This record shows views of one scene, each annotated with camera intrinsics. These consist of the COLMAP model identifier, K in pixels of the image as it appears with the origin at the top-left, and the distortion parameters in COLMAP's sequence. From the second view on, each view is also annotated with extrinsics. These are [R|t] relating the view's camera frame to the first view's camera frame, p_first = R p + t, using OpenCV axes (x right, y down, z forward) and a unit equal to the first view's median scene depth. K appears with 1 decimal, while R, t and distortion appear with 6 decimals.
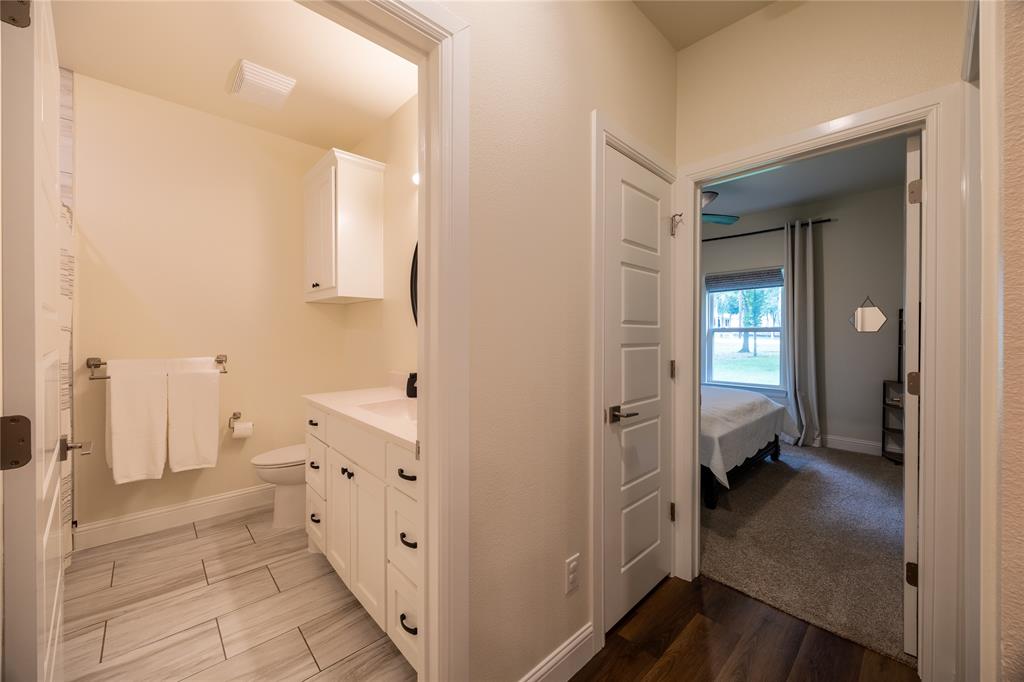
lens RADIAL K [[391.5, 0, 516.1], [0, 391.5, 337.1], [0, 0, 1]] dist [-0.002275, -0.000033]
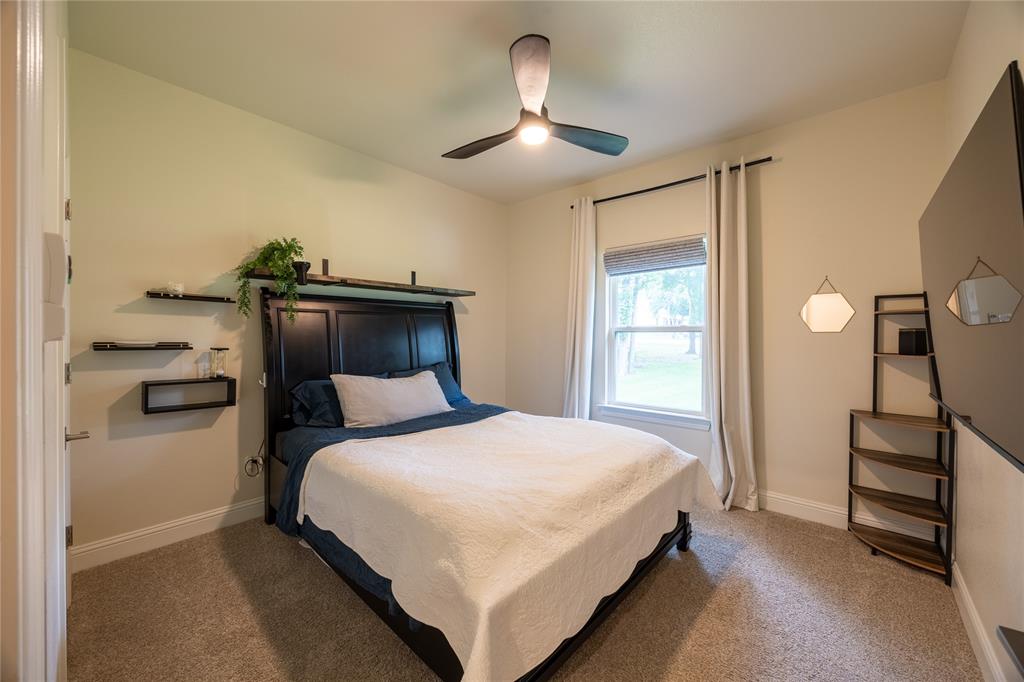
lens RADIAL K [[389.0, 0, 513.6], [0, 389.0, 337.9], [0, 0, 1]] dist [-0.004220, -0.000192]
pose [[0.996139, -0.000114, 0.087790, 0.319009], [0.000116, 1.000000, -0.000019, -0.003964], [-0.087790, 0.000029, 0.996139, 0.393098]]
